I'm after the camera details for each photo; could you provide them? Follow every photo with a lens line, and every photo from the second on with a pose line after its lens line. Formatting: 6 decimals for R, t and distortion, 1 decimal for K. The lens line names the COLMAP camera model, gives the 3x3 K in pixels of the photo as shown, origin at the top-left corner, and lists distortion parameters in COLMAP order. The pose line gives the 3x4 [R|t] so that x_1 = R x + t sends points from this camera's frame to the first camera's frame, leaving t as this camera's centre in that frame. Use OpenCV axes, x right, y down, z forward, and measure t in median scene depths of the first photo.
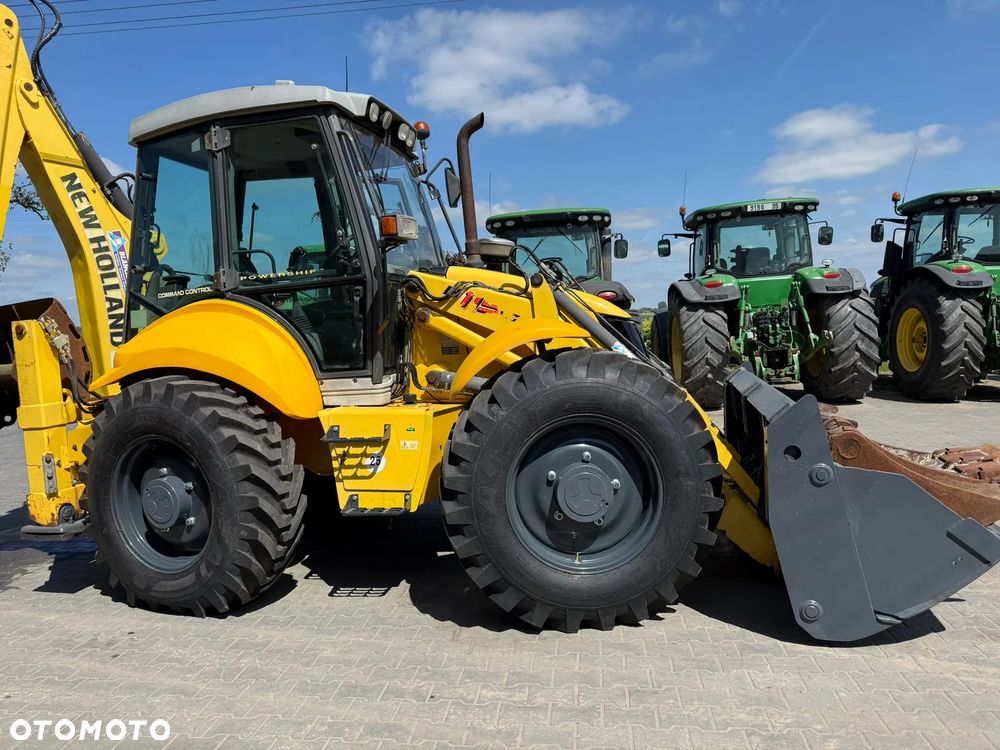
lens RADIAL K [[664.8, 0, 505.6], [0, 664.8, 372.1], [0, 0, 1]] dist [0.062579, -0.081259]
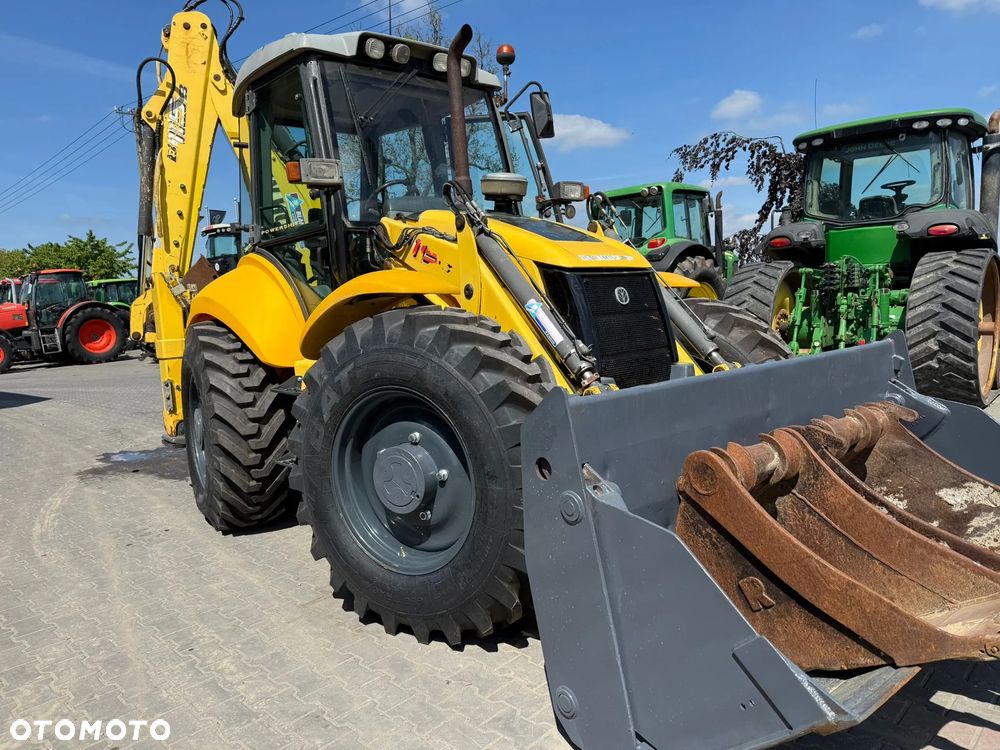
lens RADIAL K [[688.8, 0, 566.9], [0, 688.8, 378.8], [0, 0, 1]] dist [0.074085, -0.131801]
pose [[0.820387, 0.084302, -0.565560, 0.646548], [-0.035553, 0.994679, 0.096693, -0.031183], [0.570702, -0.059218, 0.819019, 0.340386]]
